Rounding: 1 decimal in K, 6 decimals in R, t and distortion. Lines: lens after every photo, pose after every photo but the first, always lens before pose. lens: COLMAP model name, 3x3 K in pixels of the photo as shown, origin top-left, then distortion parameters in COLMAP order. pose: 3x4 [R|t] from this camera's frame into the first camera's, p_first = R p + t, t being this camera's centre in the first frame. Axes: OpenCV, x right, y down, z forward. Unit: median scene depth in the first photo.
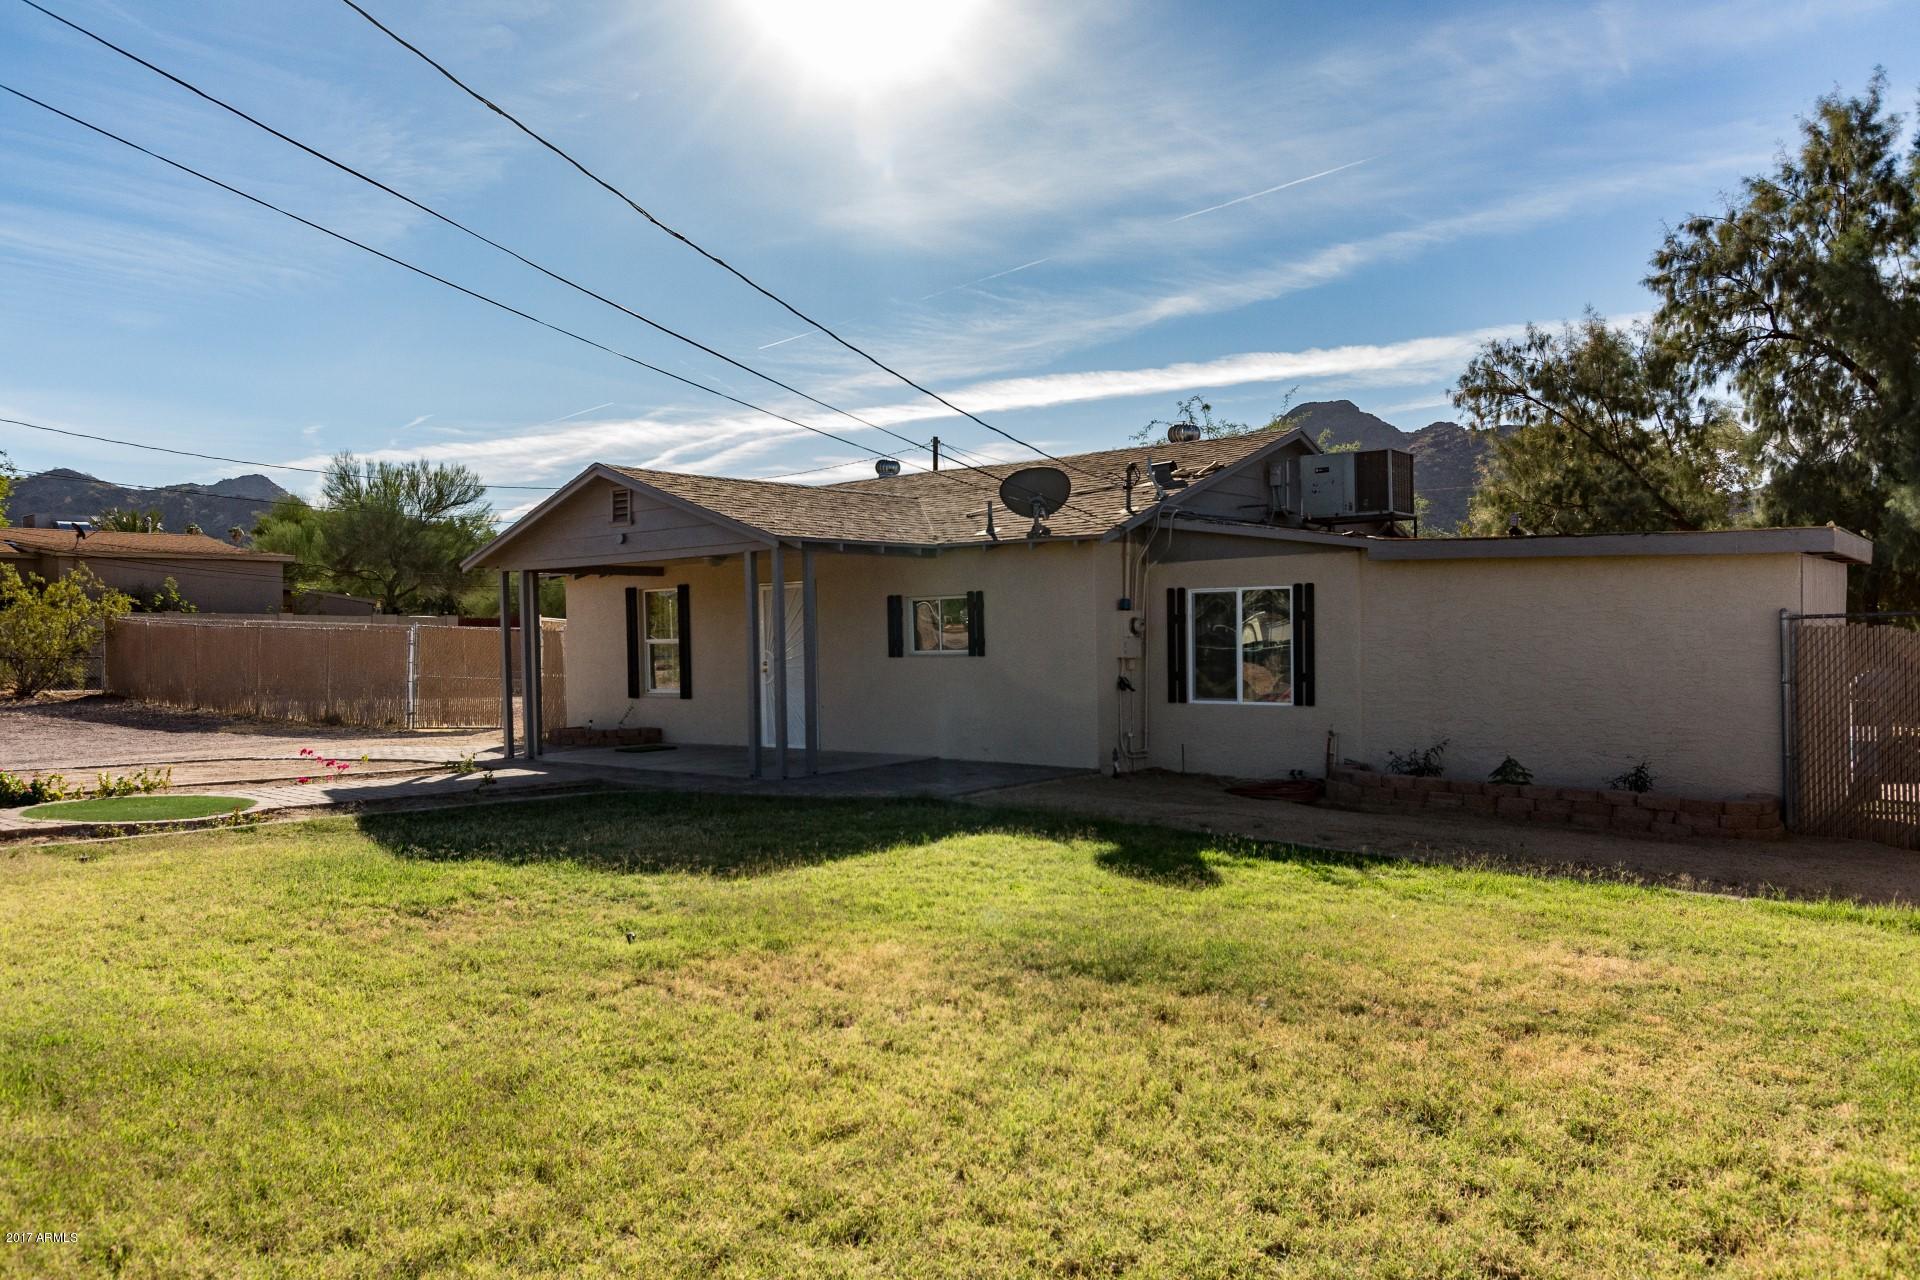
lens RADIAL K [[1362.2, 0, 958.3], [0, 1362.2, 649.6], [0, 0, 1]] dist [0.000718, 0.000252]
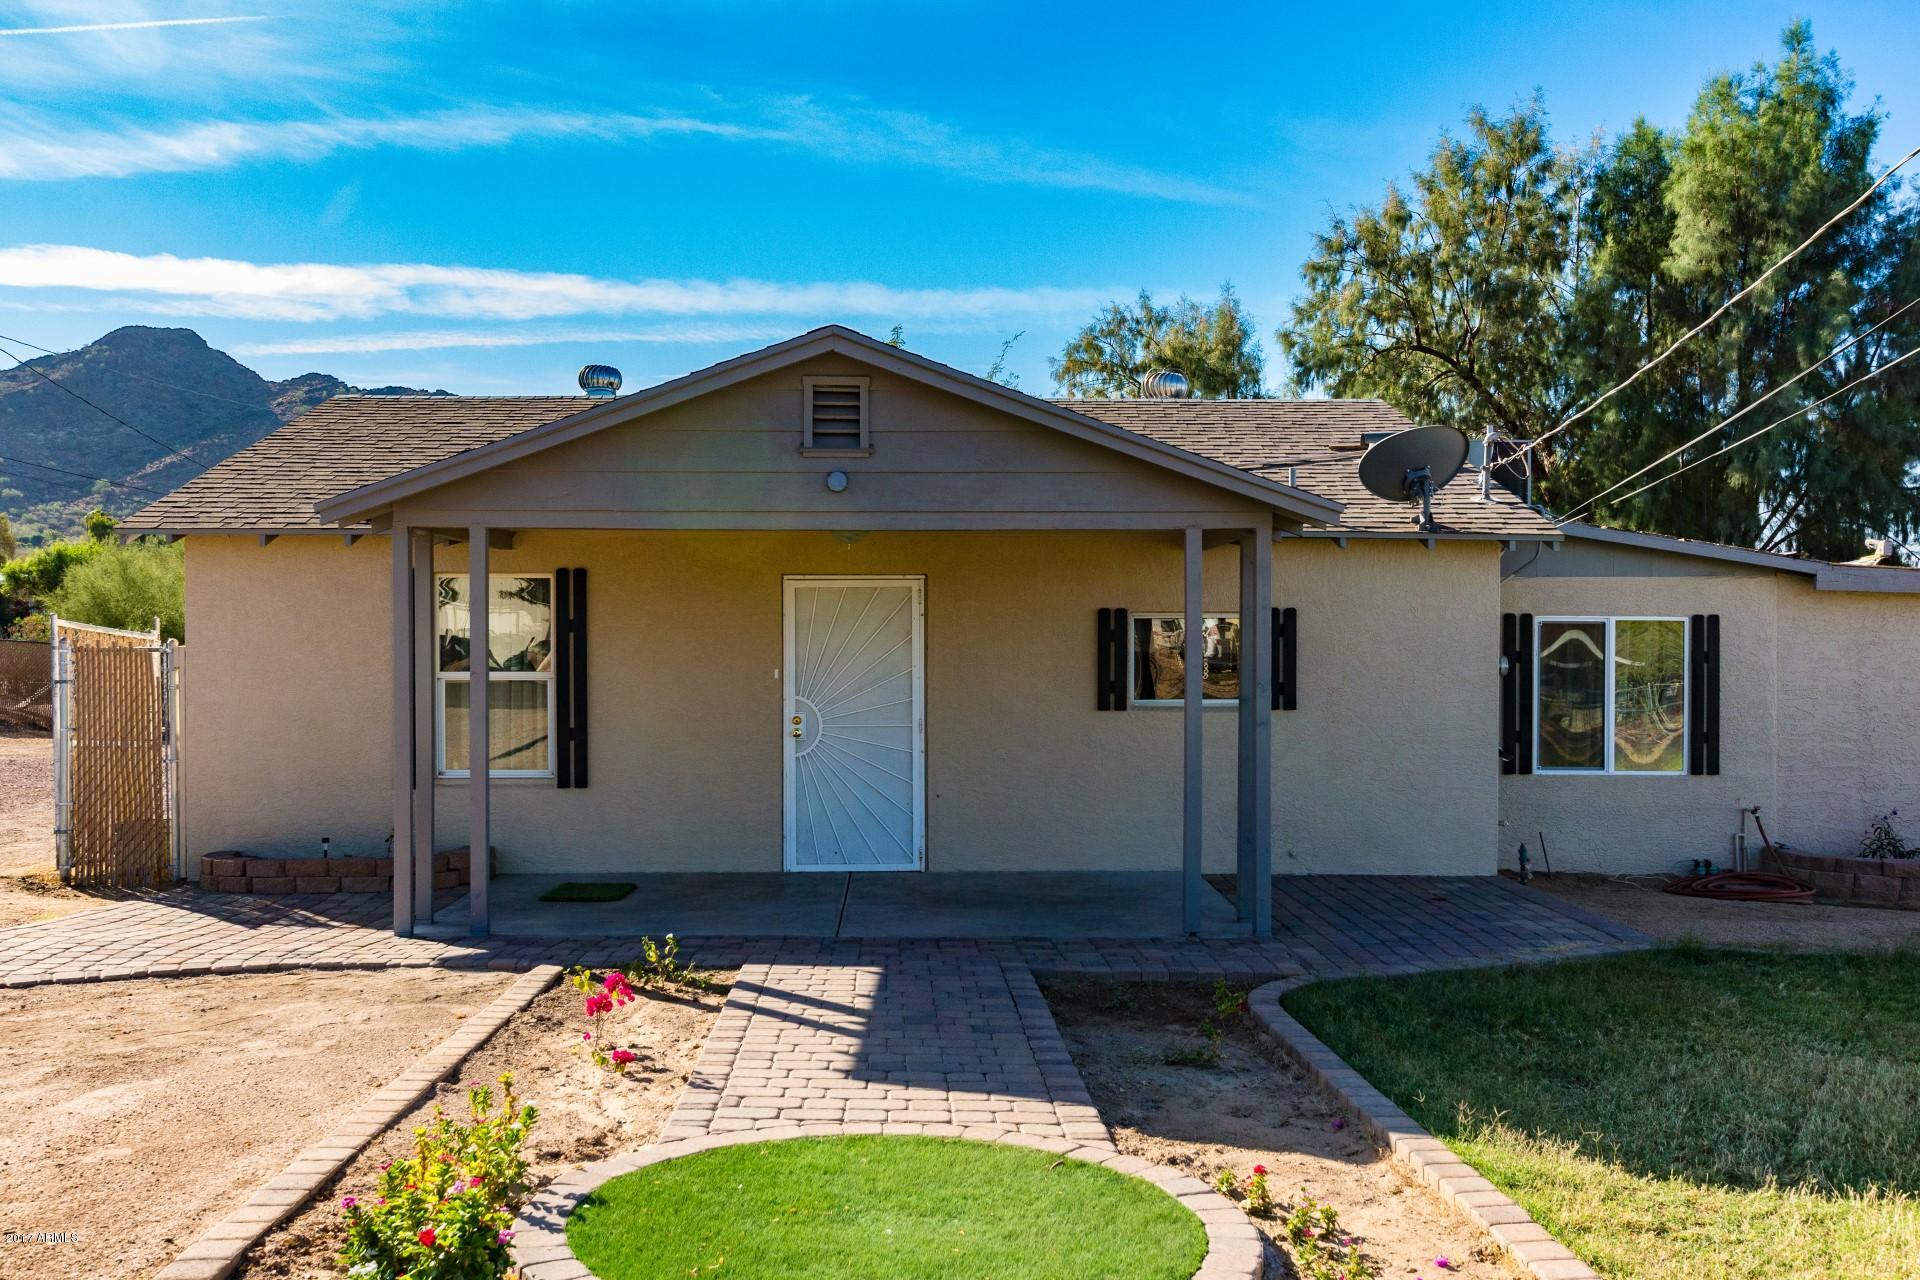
lens RADIAL K [[1718.7, 0, 960.0], [0, 1718.7, 640.0], [0, 0, 1]] dist [-0.001713, -0.004322]
pose [[0.761049, 0.018447, 0.648432, -0.384778], [-0.010334, 0.999814, -0.016314, -0.008094], [-0.648612, 0.005715, 0.761098, 0.300804]]
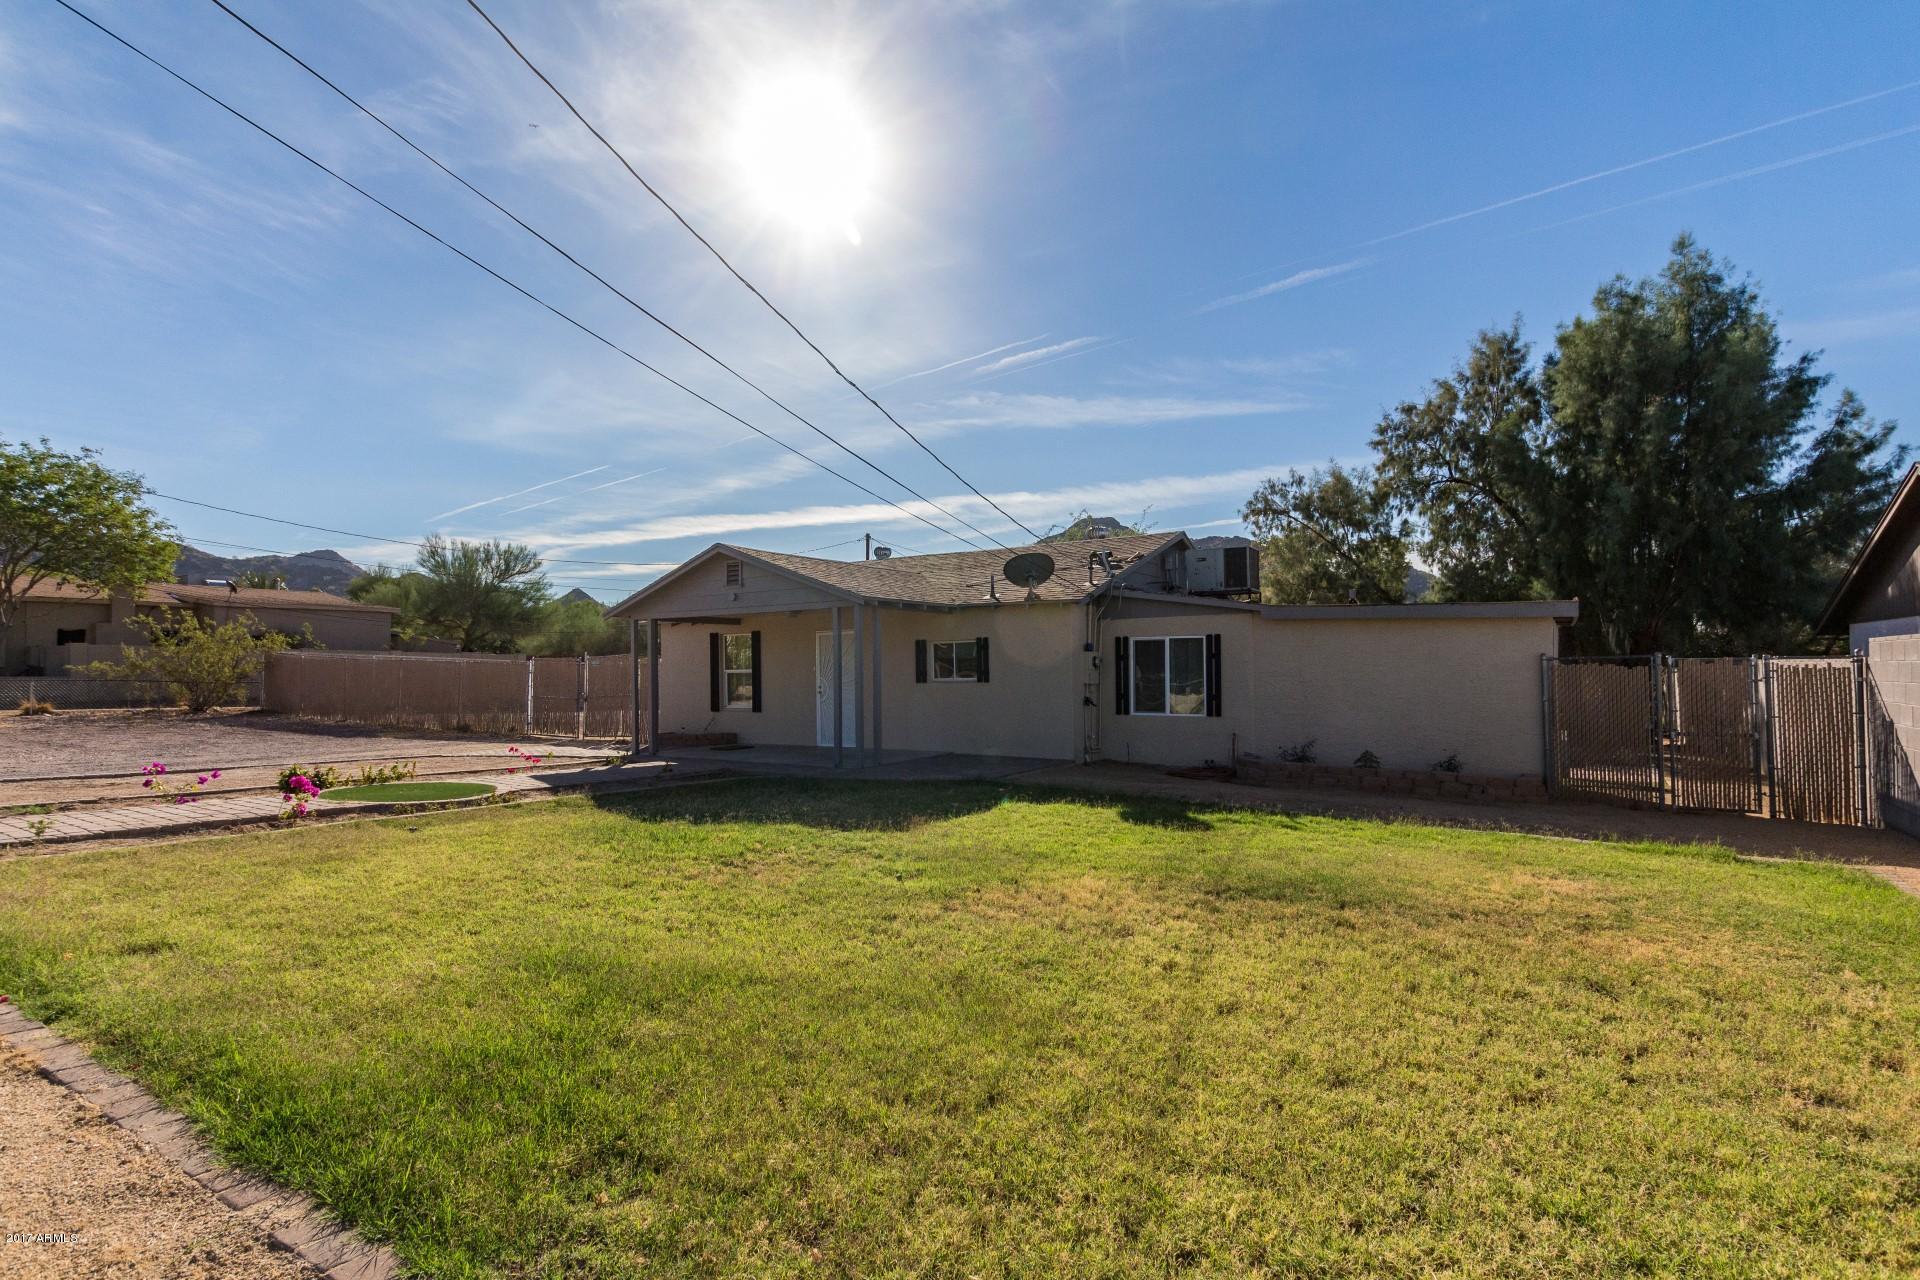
lens RADIAL K [[931.9, 0, 963.3], [0, 931.9, 660.9], [0, 0, 1]] dist [0.008647, -0.000289]
pose [[0.992564, 0.008343, 0.121438, -0.079082], [-0.005583, 0.999719, -0.023050, 0.003073], [-0.121596, 0.022200, 0.992331, 0.012375]]
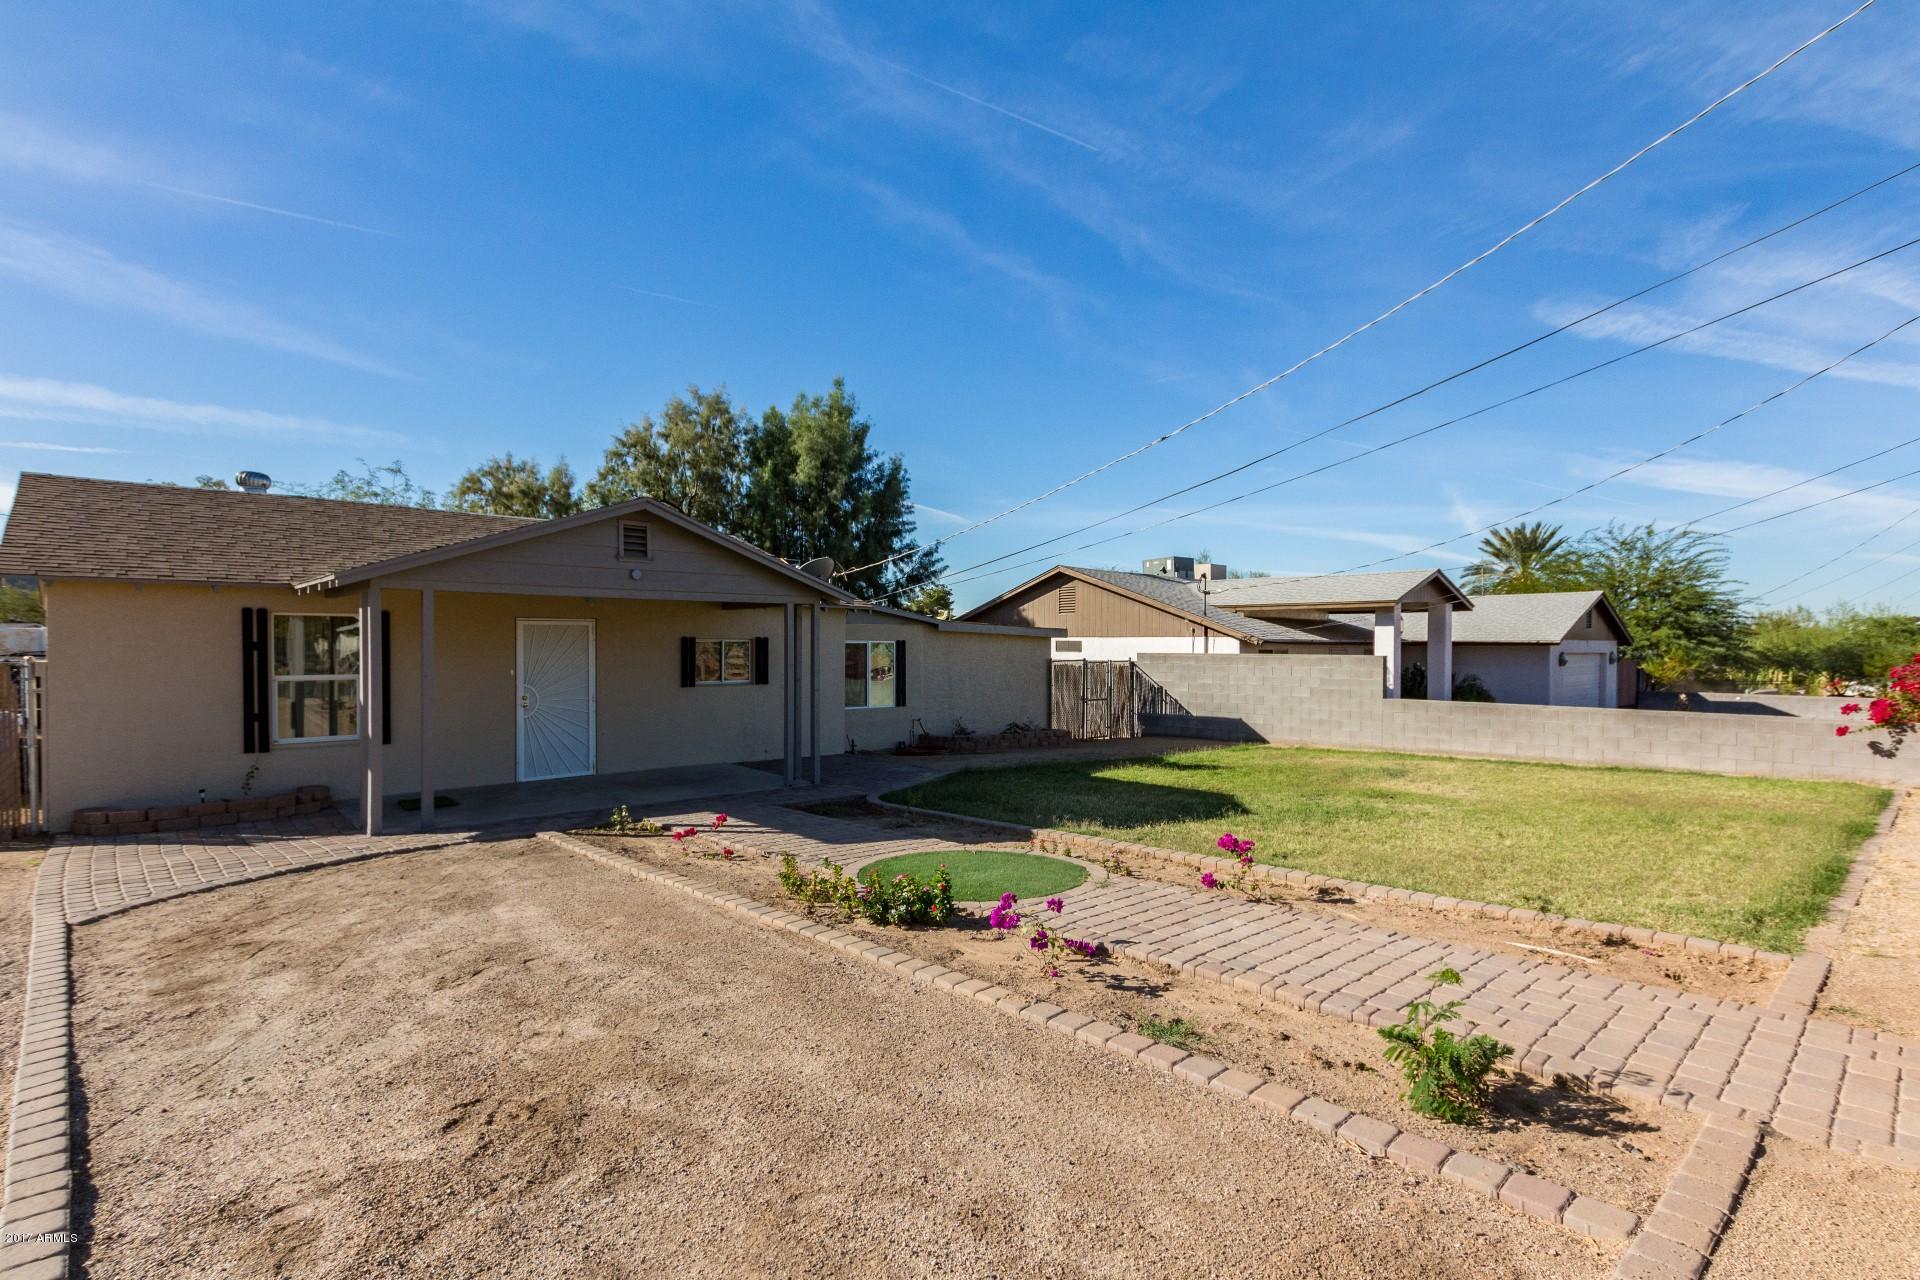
lens RADIAL K [[910.8, 0, 960.0], [0, 910.8, 640.0], [0, 0, 1]] dist [0.004242, -0.000057]
pose [[0.144719, 0.024204, 0.989177, -0.536671], [0.004571, 0.999674, -0.025129, -0.009787], [-0.989462, 0.008159, 0.144561, 0.414264]]
